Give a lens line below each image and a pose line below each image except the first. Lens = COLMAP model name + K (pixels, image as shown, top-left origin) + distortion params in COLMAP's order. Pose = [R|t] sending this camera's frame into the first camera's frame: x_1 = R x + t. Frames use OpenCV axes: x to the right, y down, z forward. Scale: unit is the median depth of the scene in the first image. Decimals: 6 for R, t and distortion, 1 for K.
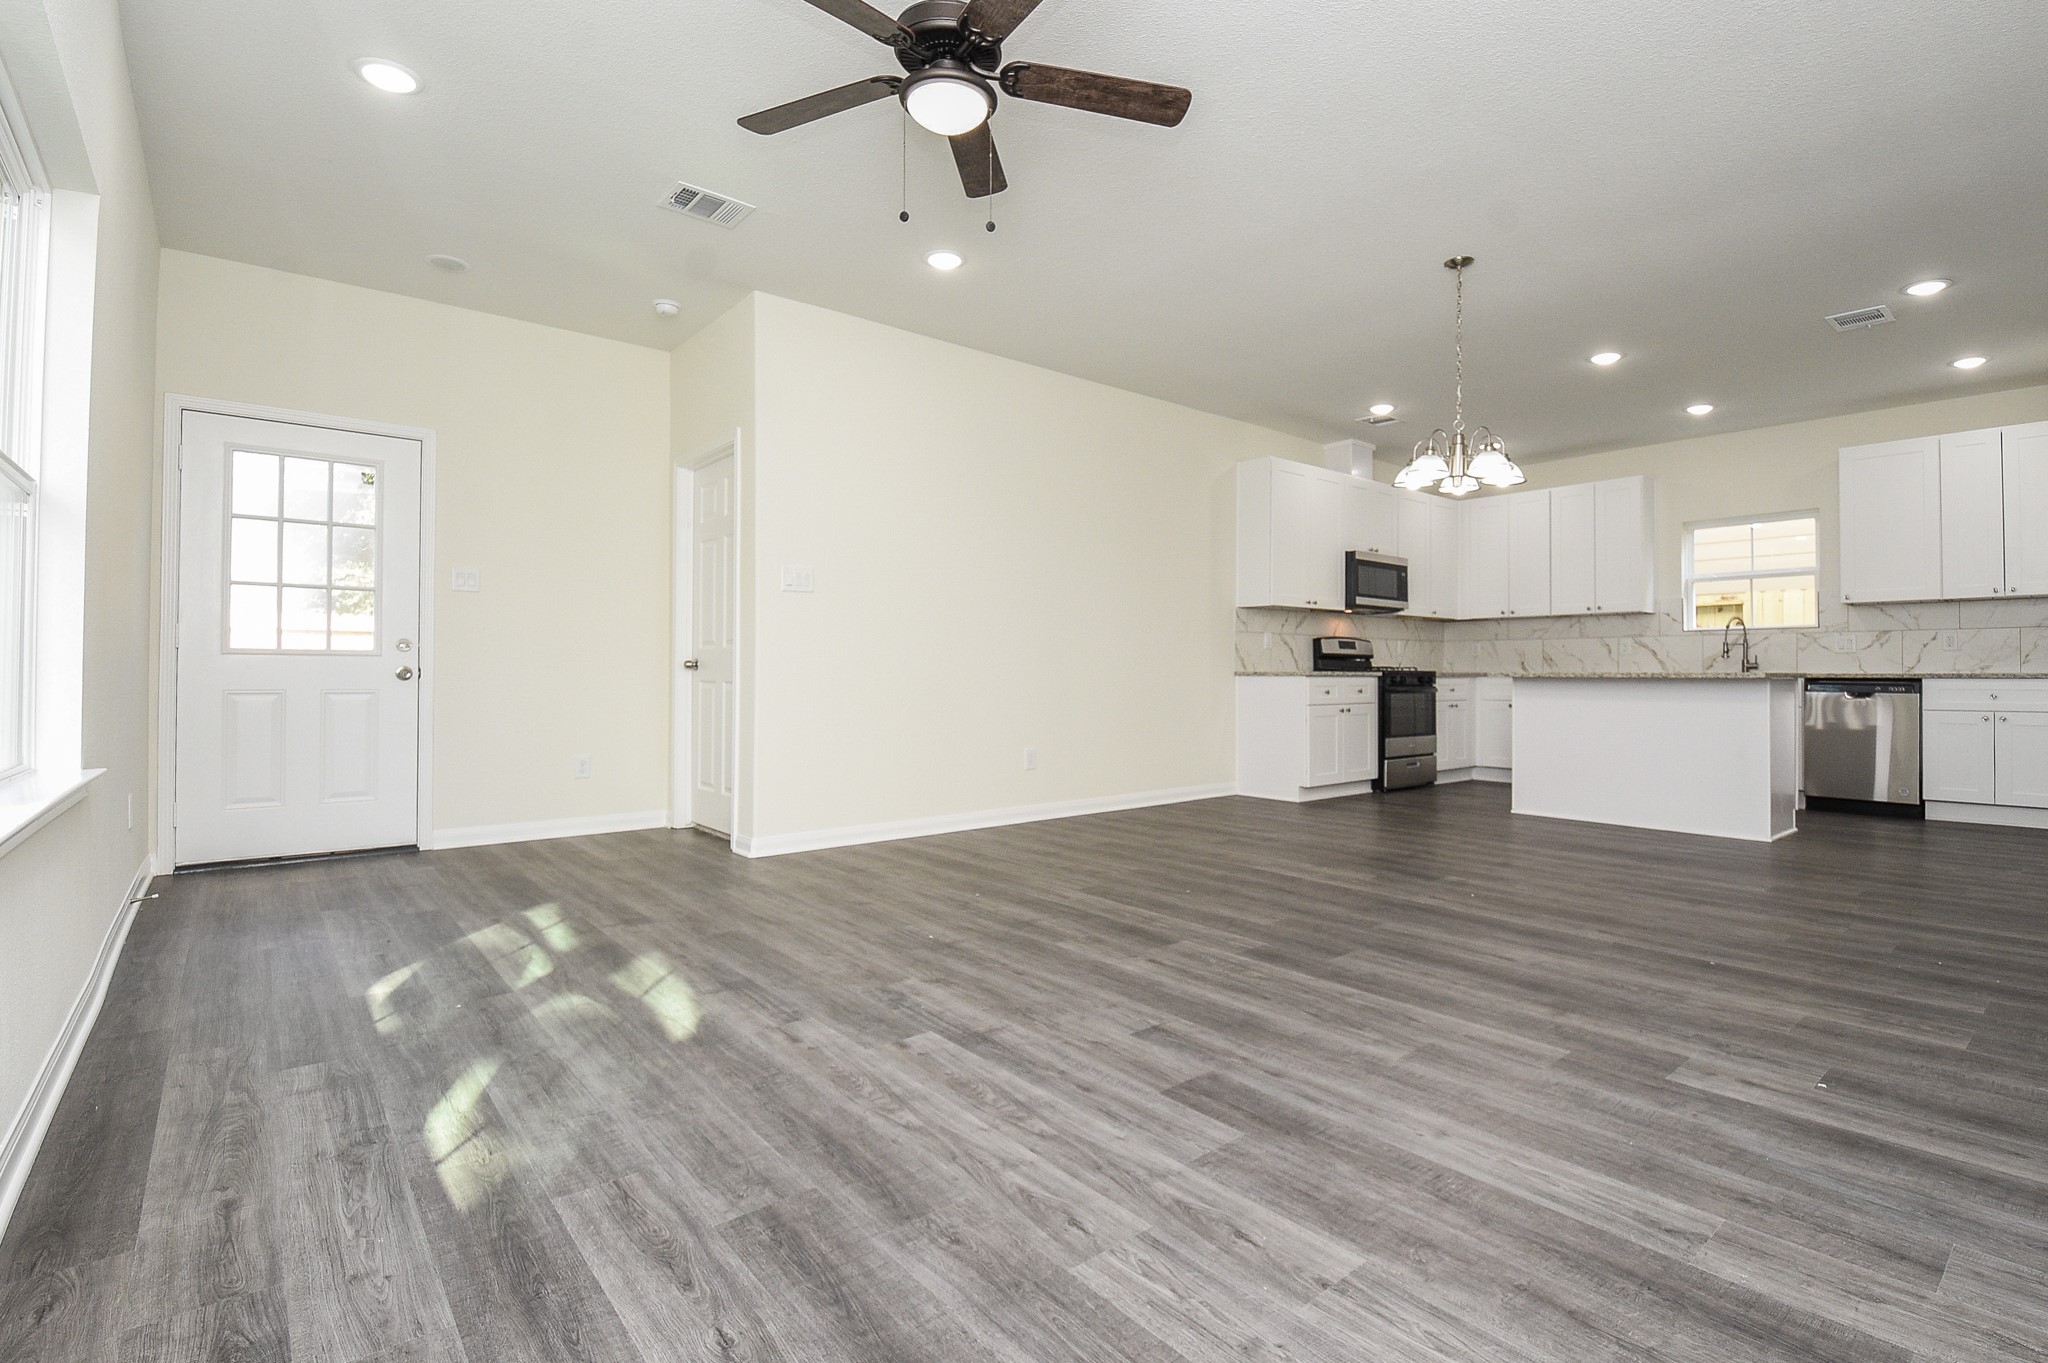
lens RADIAL K [[946.2, 0, 1065.6], [0, 946.2, 662.9], [0, 0, 1]] dist [0.014566, -0.020989]
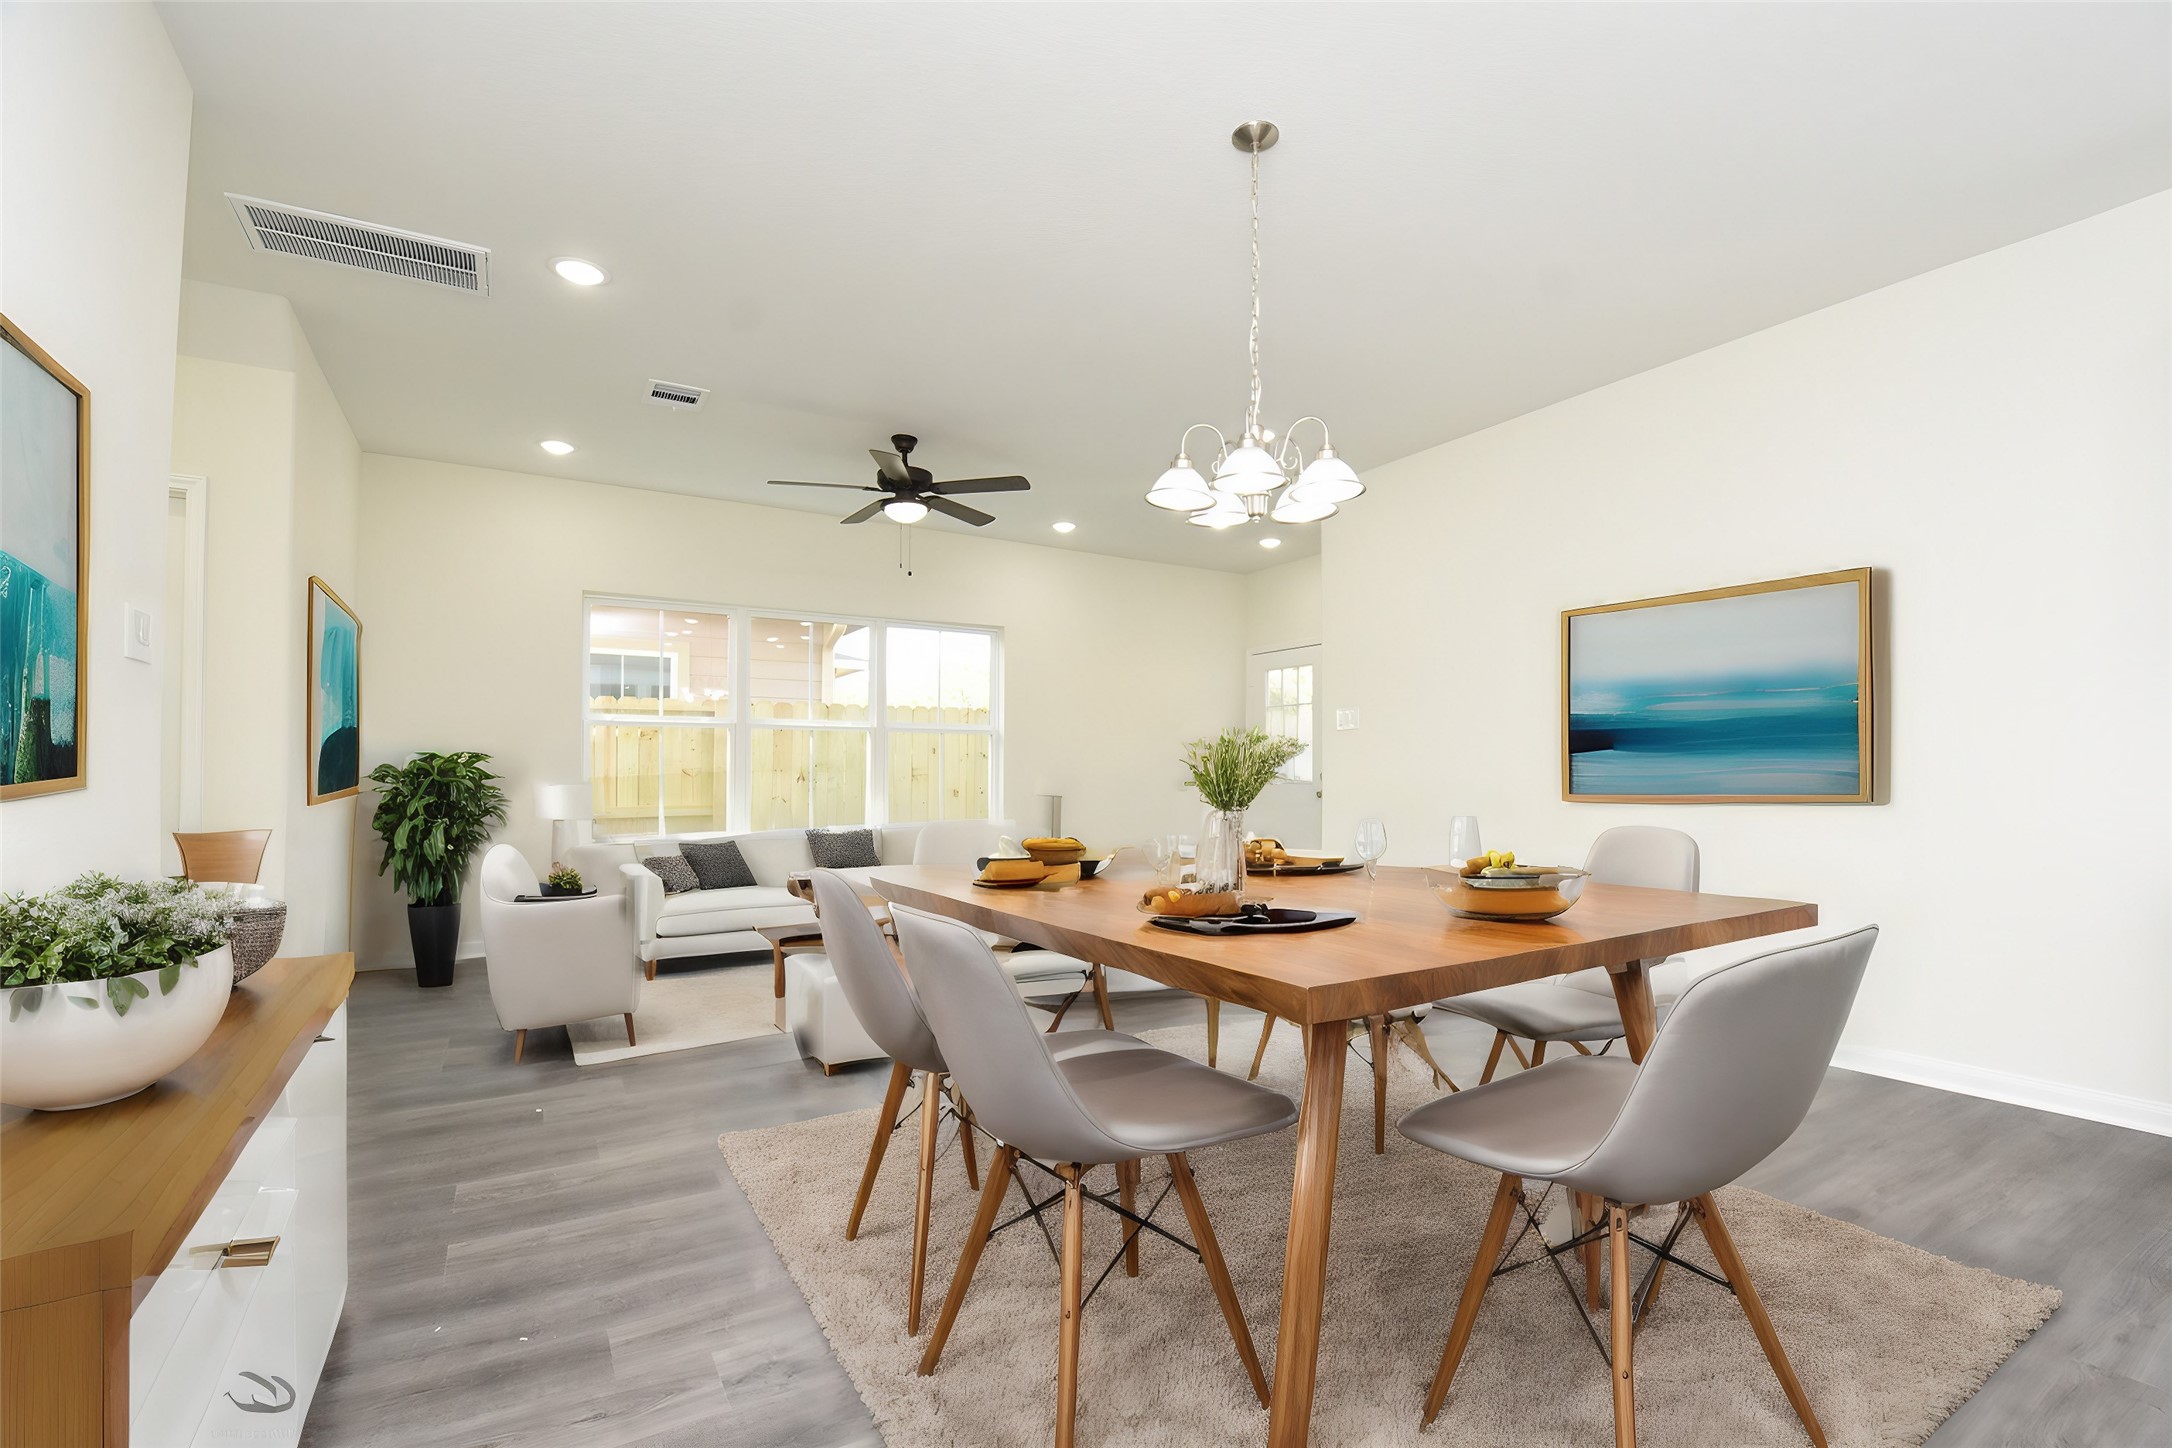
lens RADIAL K [[958.1, 0, 1110.5], [0, 958.1, 756.0], [0, 0, 1]] dist [0.010158, -0.015935]
pose [[-0.158319, -0.020487, -0.987176, 1.469472], [0.004420, 0.999760, -0.021457, -0.031970], [0.987378, -0.007761, -0.158190, 1.456807]]
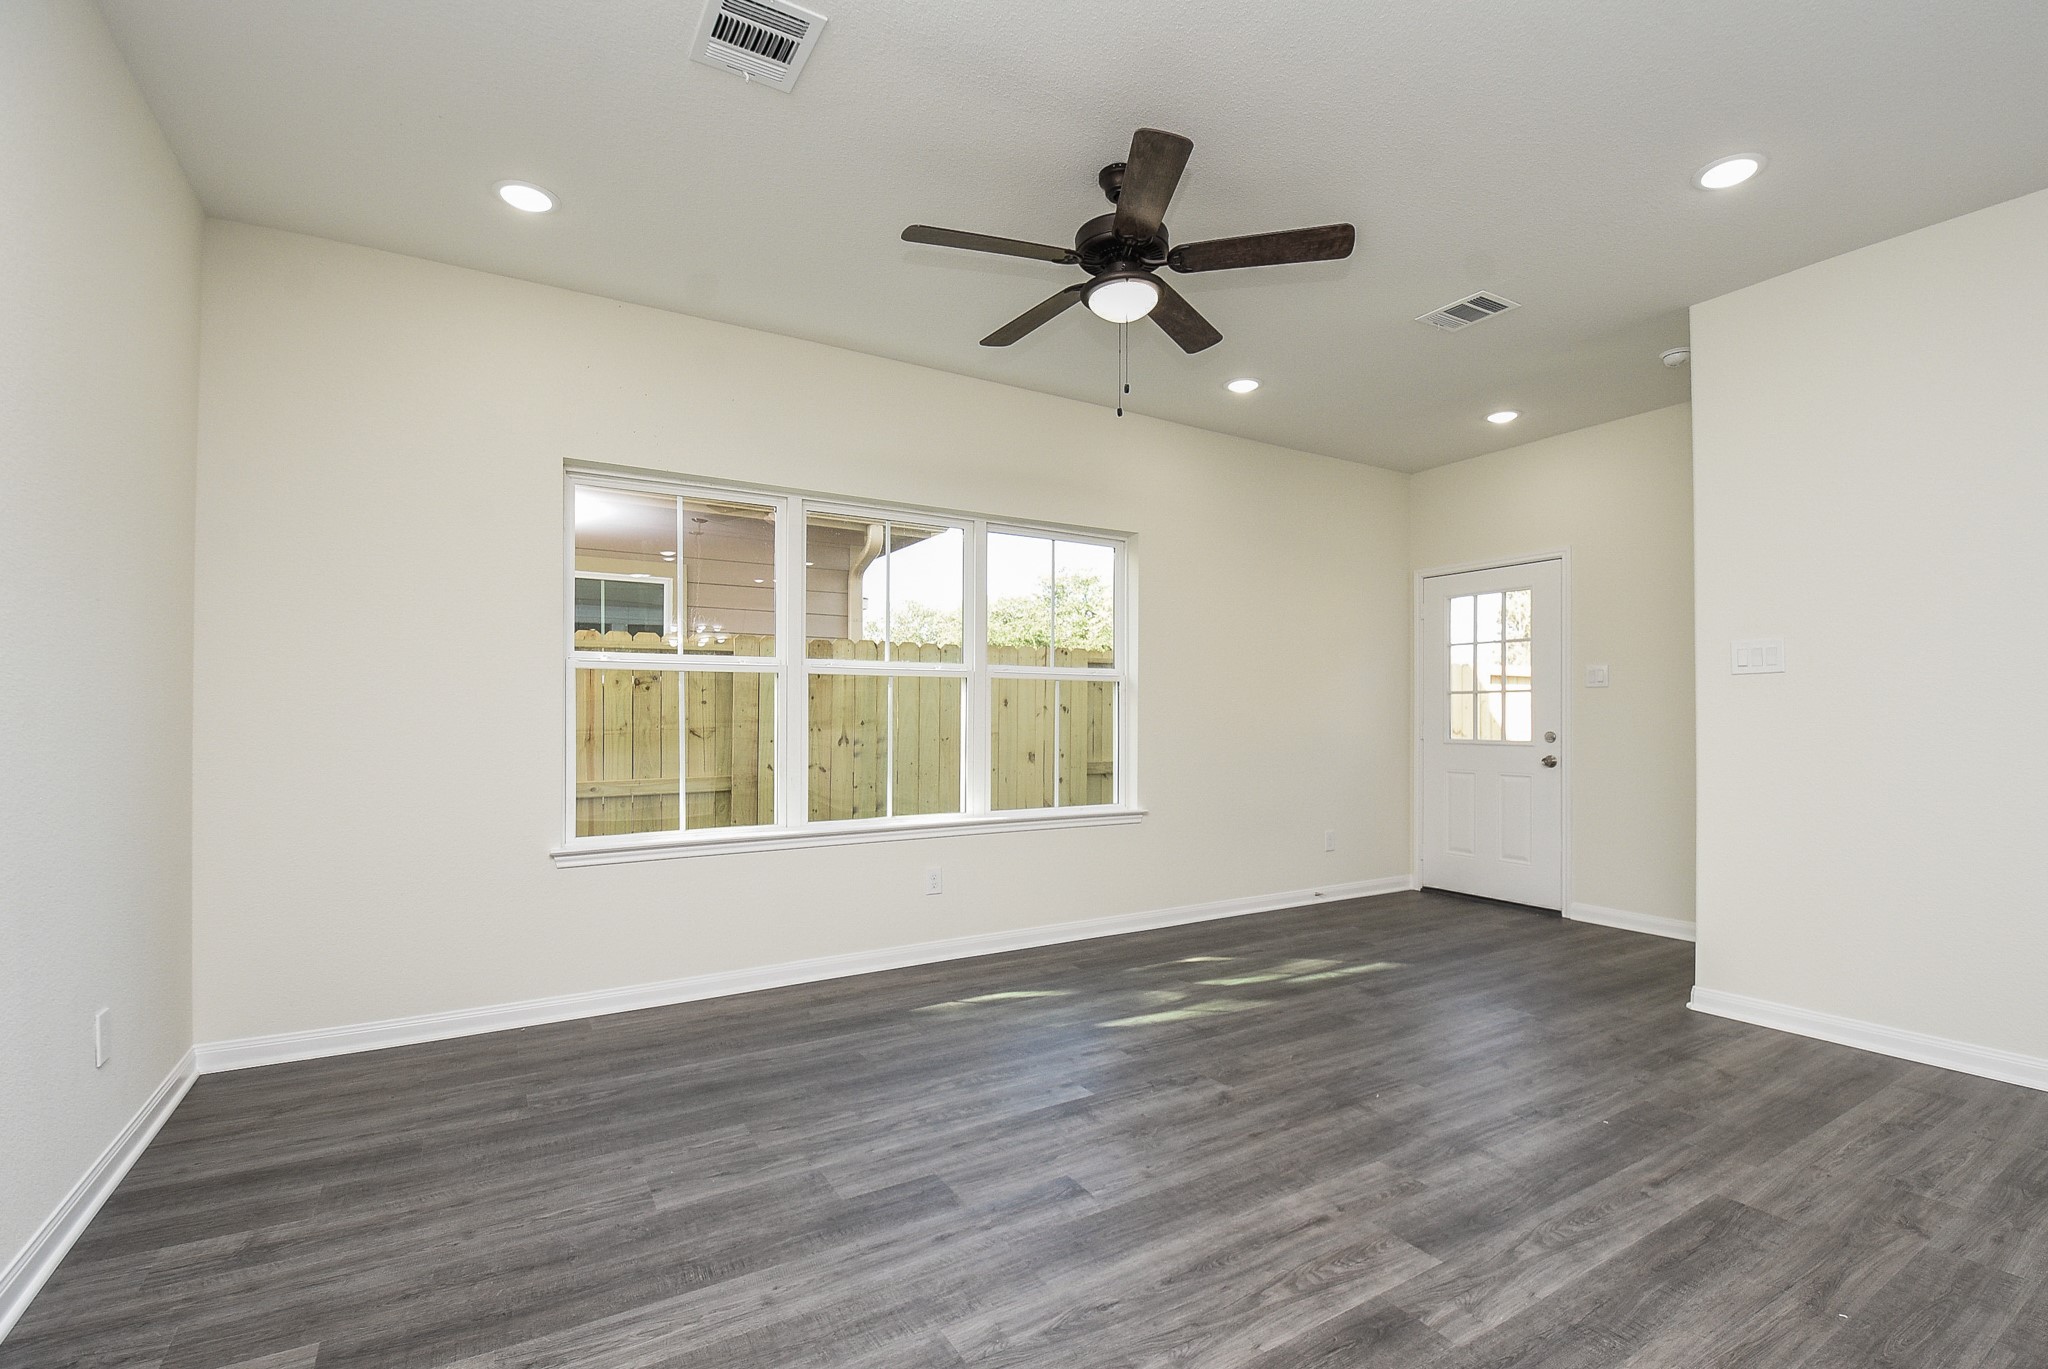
lens RADIAL K [[917.1, 0, 1053.4], [0, 917.1, 715.1], [0, 0, 1]] dist [0.012714, -0.020795]
pose [[-0.147970, -0.005482, -0.988977, 0.824508], [0.005681, 0.999963, -0.006393, -0.067454], [0.988976, -0.006565, -0.147933, 0.912050]]
